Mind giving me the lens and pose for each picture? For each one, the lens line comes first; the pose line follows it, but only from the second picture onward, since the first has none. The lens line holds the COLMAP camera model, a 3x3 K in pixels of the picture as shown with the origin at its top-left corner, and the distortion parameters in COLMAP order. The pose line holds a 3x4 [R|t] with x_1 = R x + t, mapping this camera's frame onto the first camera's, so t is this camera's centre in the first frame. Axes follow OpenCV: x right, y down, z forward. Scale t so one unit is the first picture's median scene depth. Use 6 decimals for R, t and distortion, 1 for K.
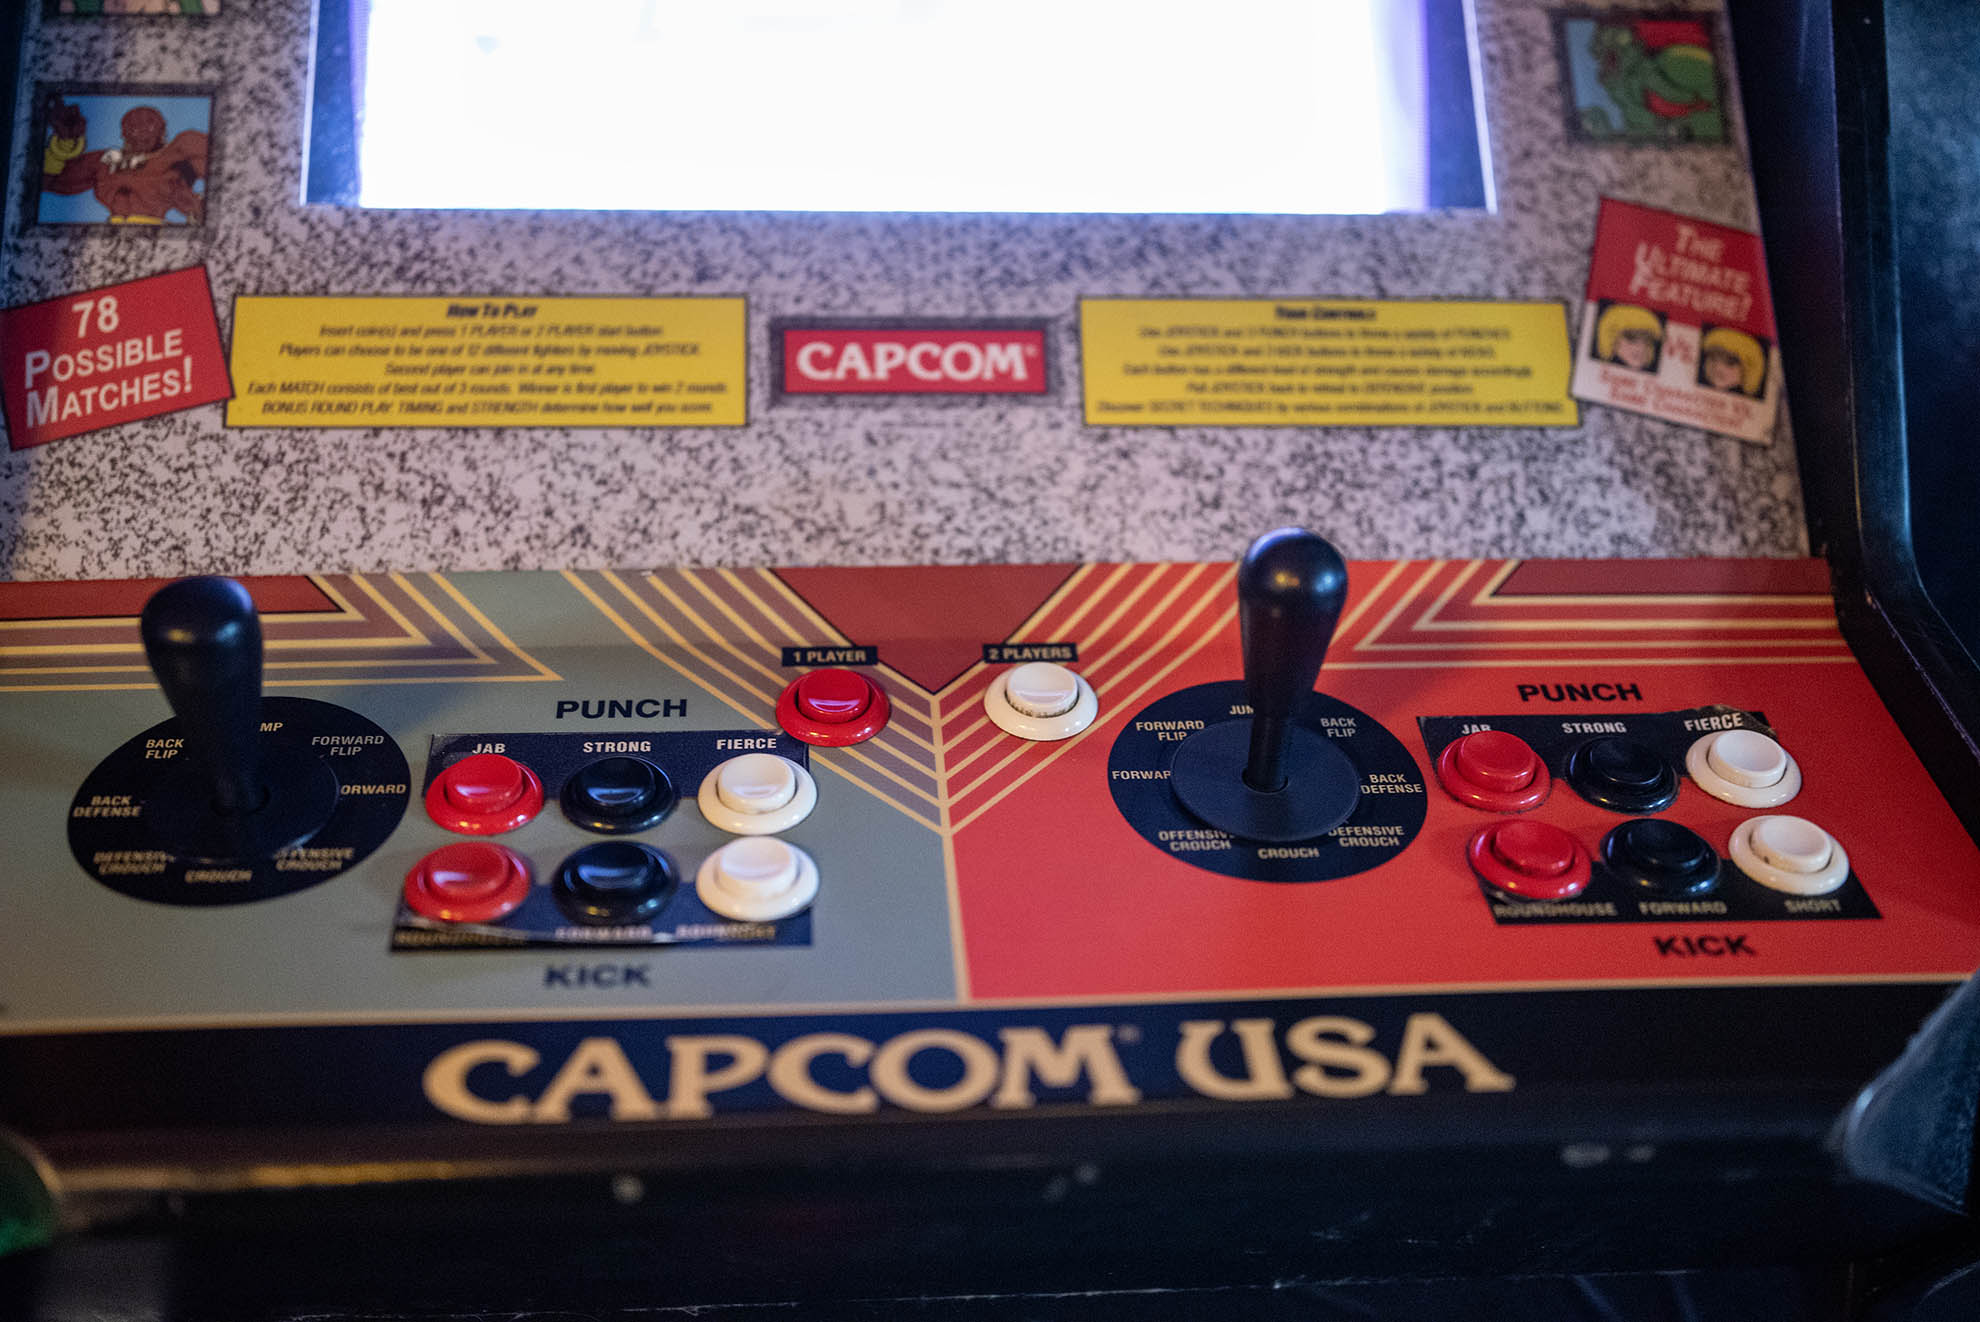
lens RADIAL K [[2373.8, 0, 999.7], [0, 2373.8, 674.8], [0, 0, 1]] dist [-0.034113, 0.000000]
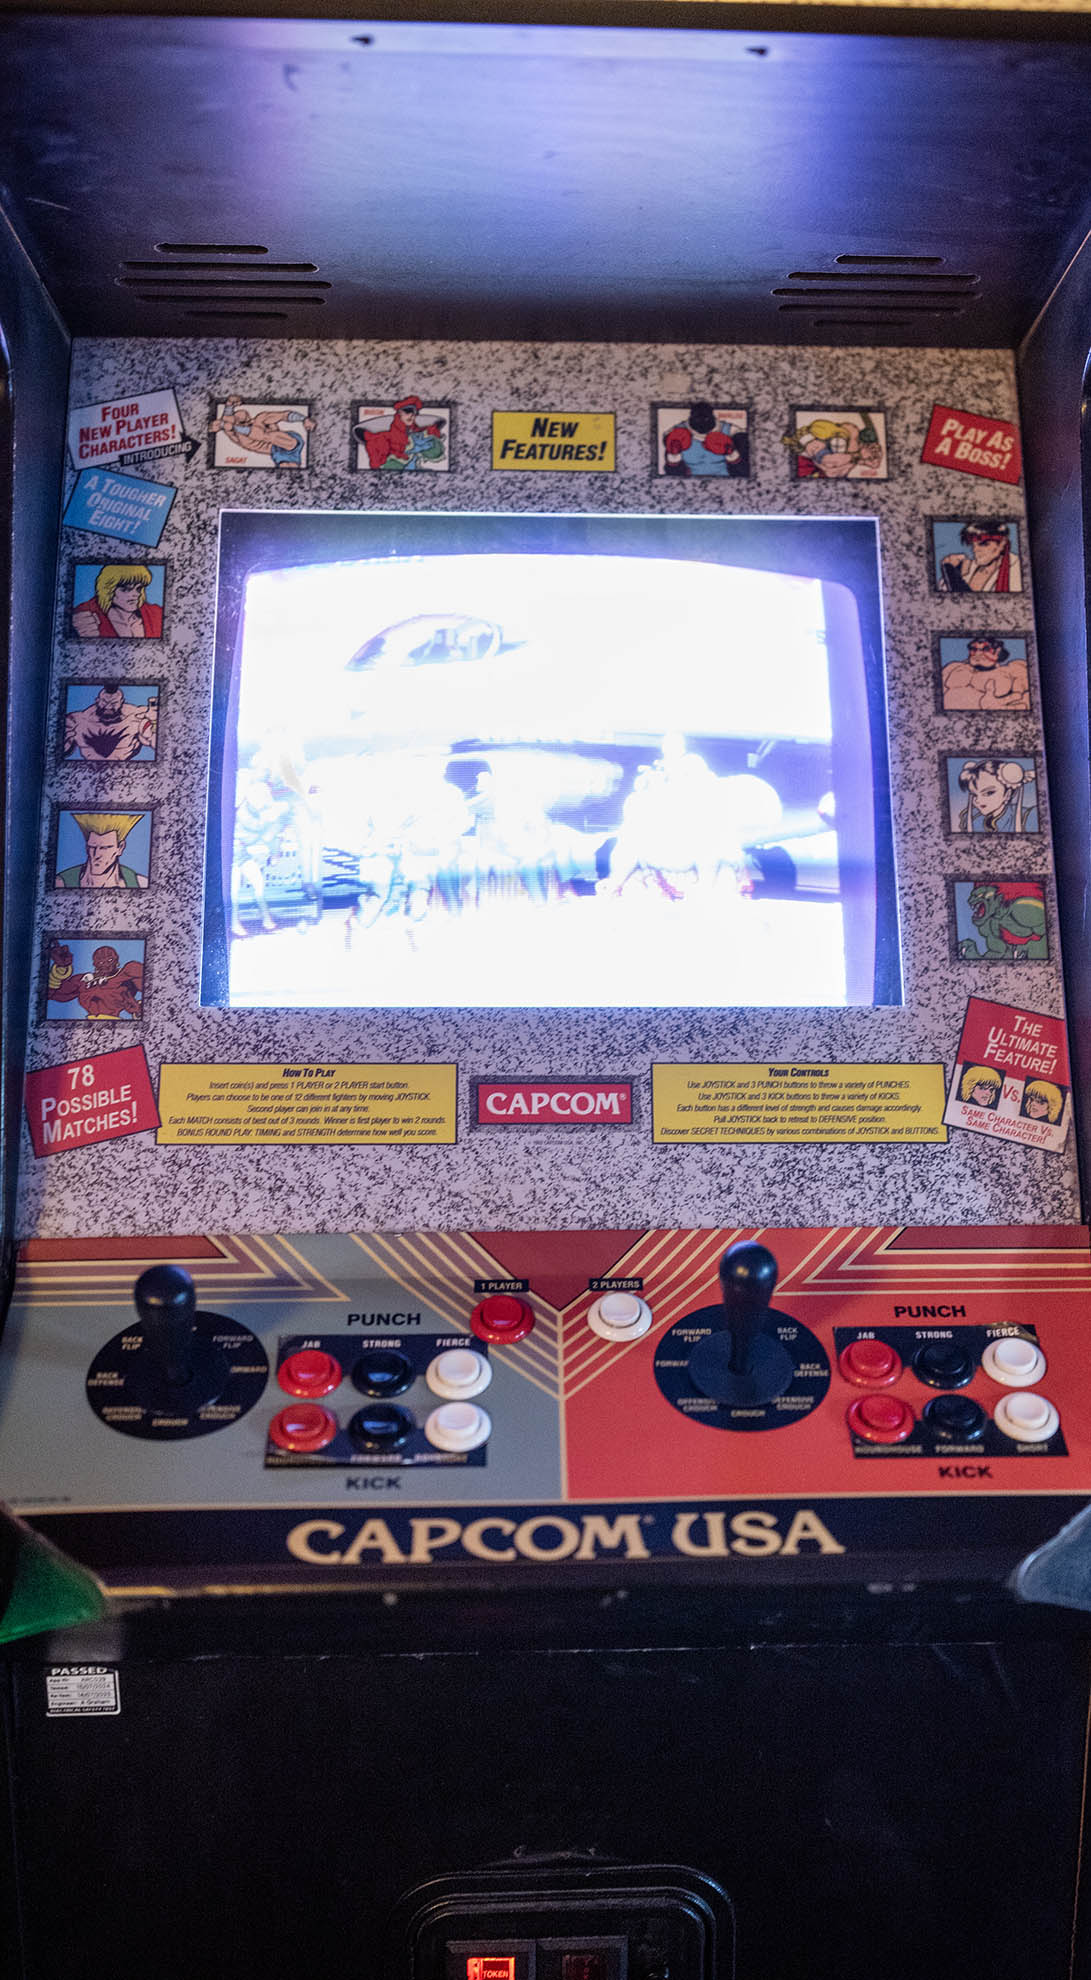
lens RADIAL K [[2377.2, 0, 674.5], [0, 2377.2, 989.0], [0, 0, 1]] dist [-0.036075, 0.000000]
pose [[0.999757, 0.011172, -0.018978, 0.085221], [-0.011246, 0.999929, -0.003814, -0.216572], [0.018934, 0.004026, 0.999813, -0.738141]]
